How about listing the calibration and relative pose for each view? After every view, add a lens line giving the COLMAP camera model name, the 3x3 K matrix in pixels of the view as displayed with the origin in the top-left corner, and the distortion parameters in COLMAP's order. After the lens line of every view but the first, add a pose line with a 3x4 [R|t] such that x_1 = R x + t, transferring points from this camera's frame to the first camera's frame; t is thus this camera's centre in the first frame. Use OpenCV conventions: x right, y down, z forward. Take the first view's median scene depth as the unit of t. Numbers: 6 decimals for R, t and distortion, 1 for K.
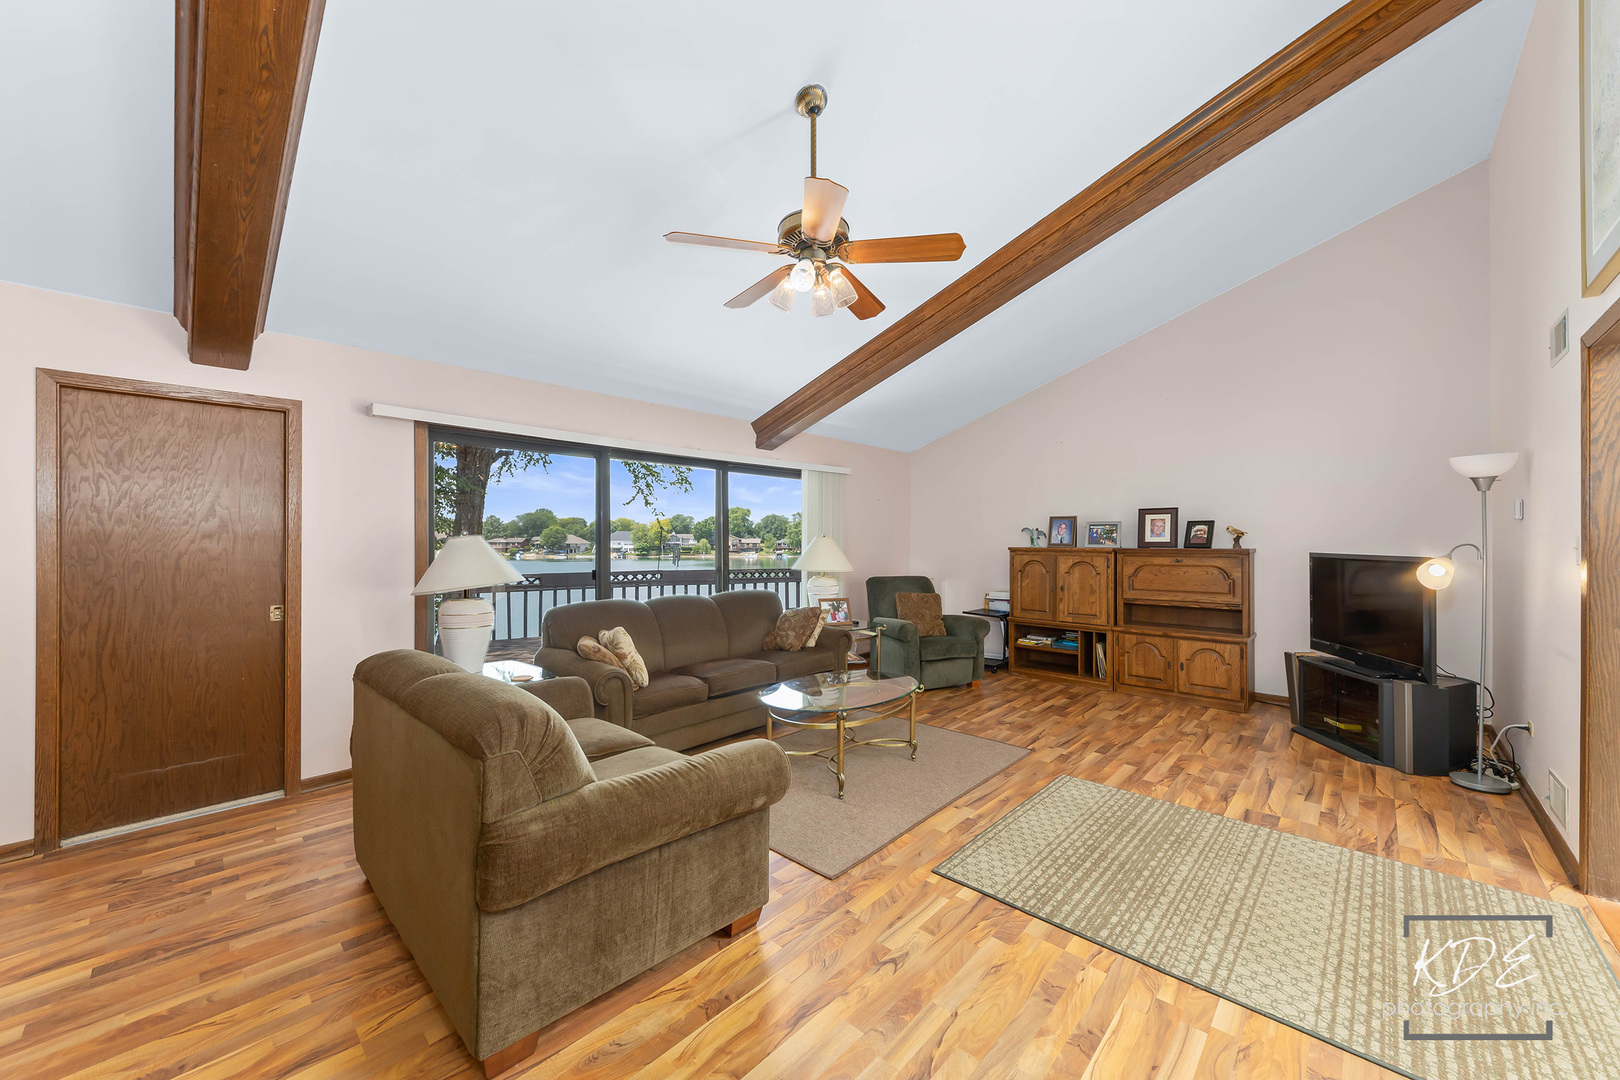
lens RADIAL K [[594.3, 0, 797.3], [0, 594.3, 536.2], [0, 0, 1]] dist [0.009662, -0.003923]
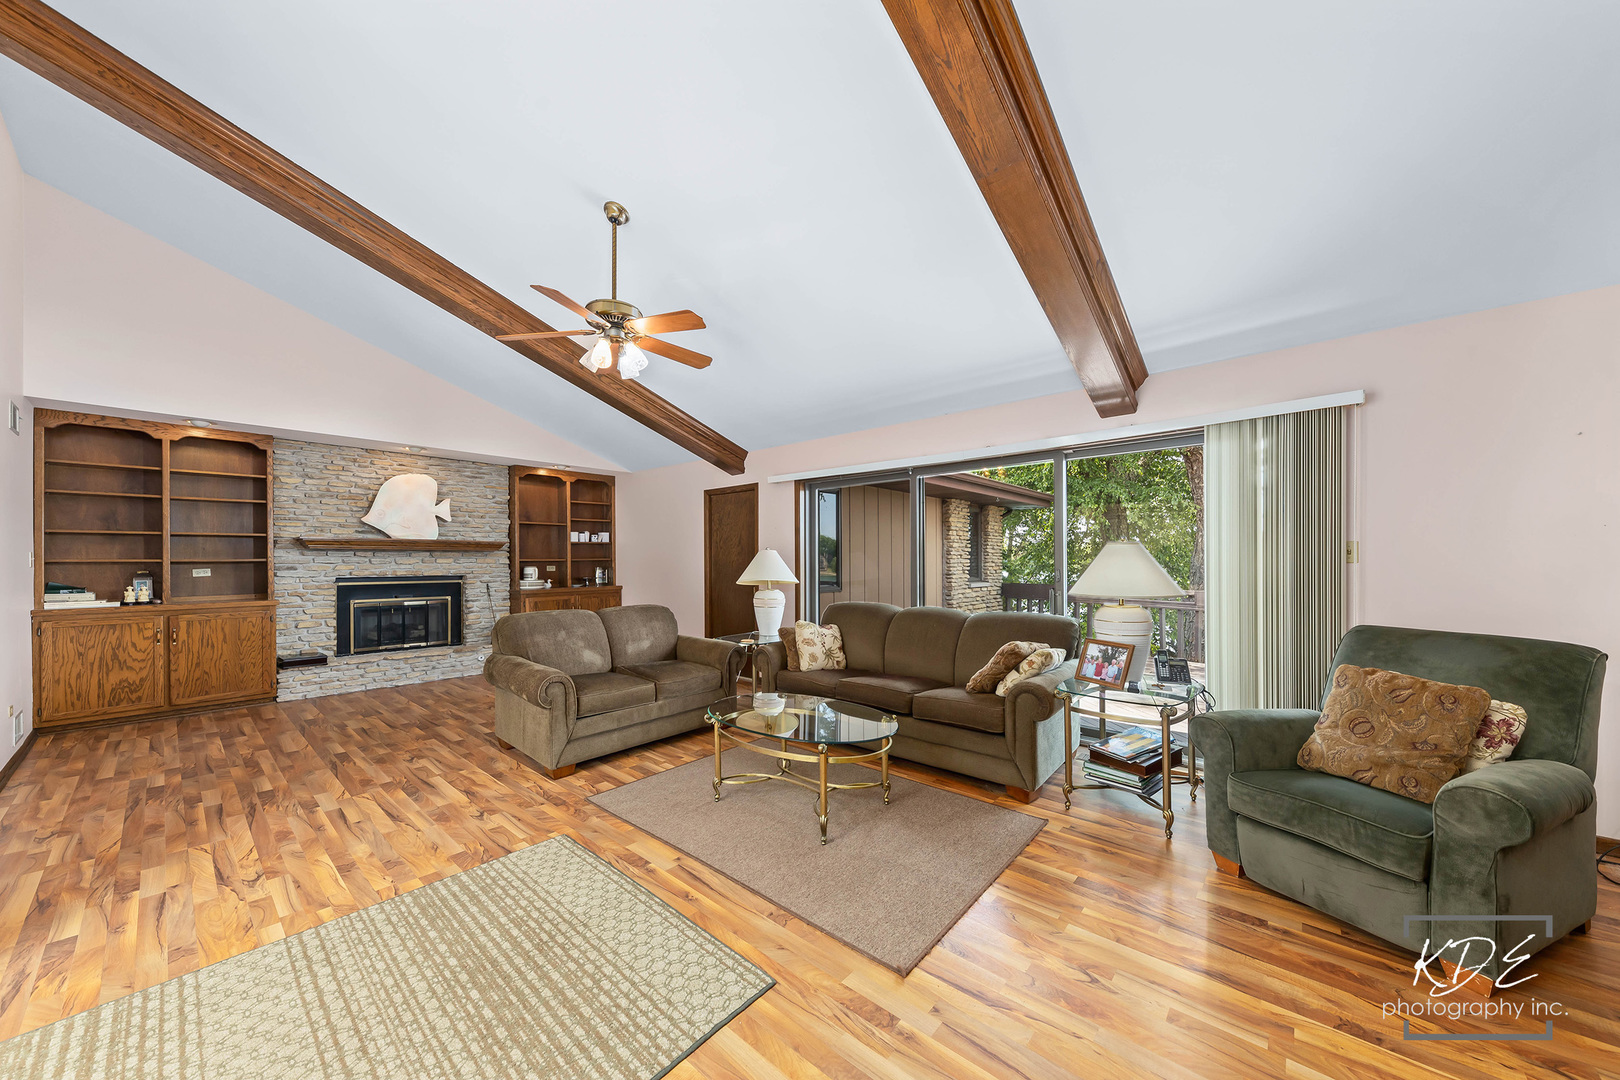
lens RADIAL K [[563.7, 0, 804.4], [0, 563.7, 556.9], [0, 0, 1]] dist [0.012500, -0.004001]
pose [[0.044301, -0.004003, -0.999010, 1.094230], [0.012805, 0.999912, -0.003439, 0.026841], [0.998936, -0.012640, 0.044348, 1.156228]]
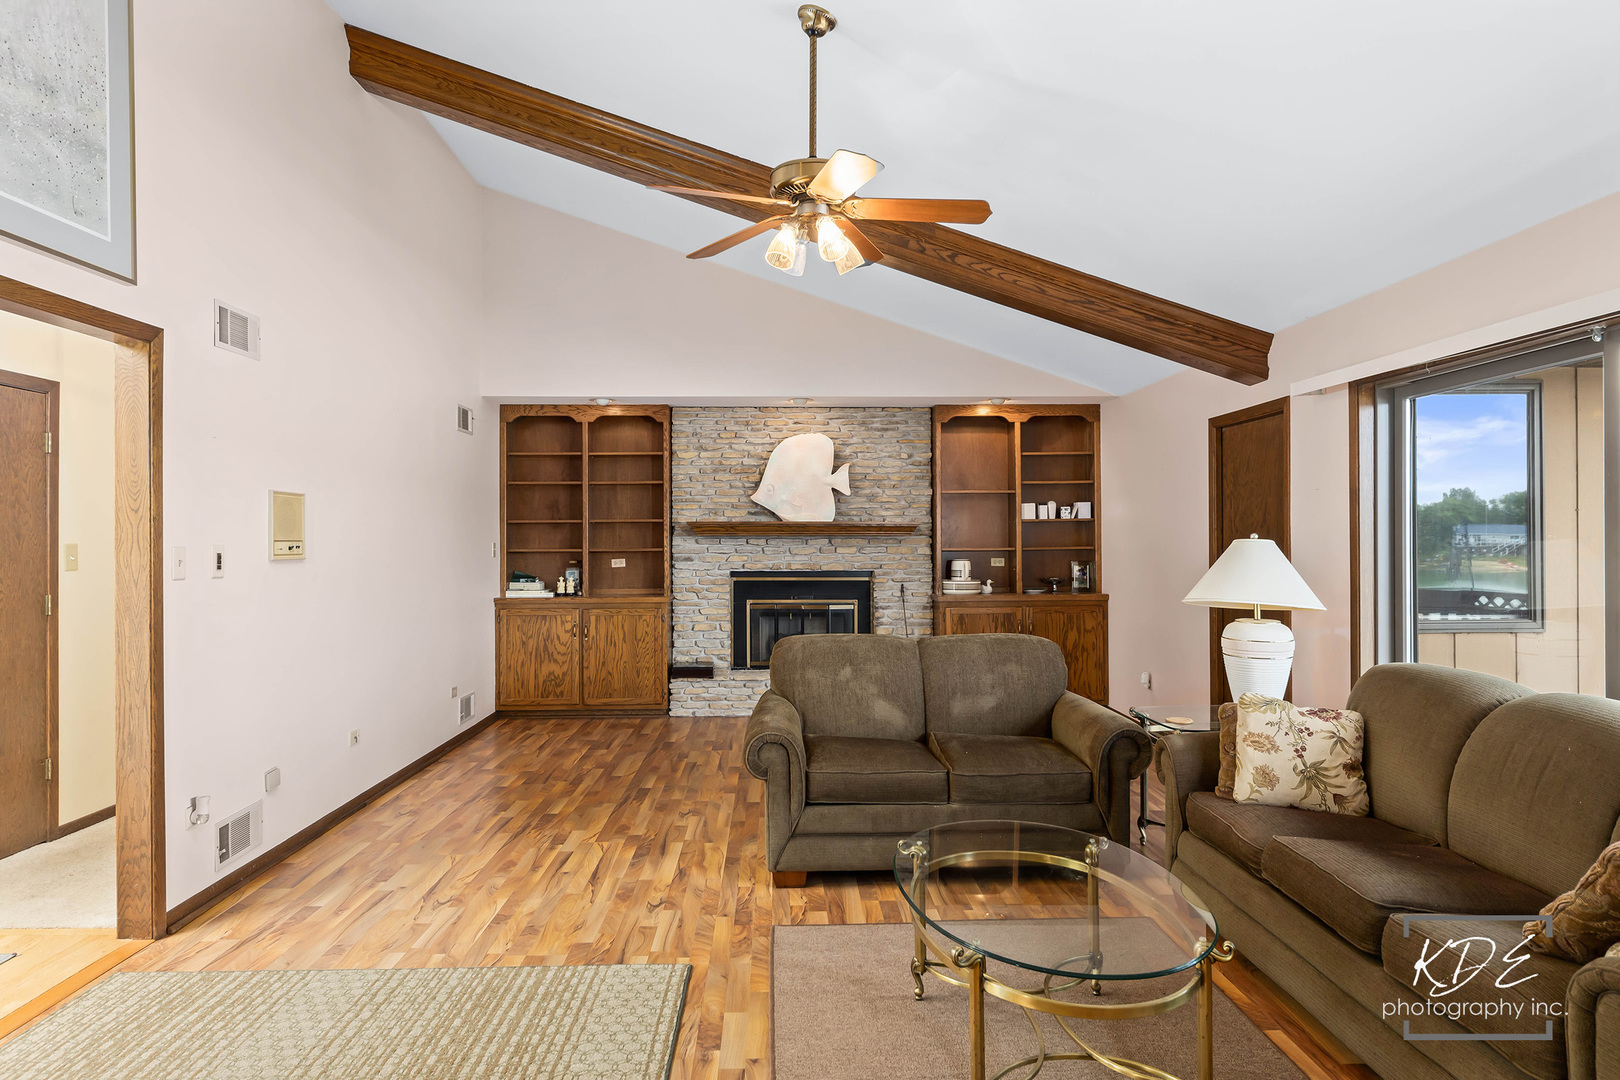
lens RADIAL K [[970.3, 0, 805.0], [0, 970.3, 527.8], [0, 0, 1]] dist [0.015016, 0.000094]
pose [[-0.697010, -0.005271, -0.717042, 0.859011], [0.010897, 0.999780, -0.017942, 0.001590], [0.716979, -0.020319, -0.696799, 1.647802]]
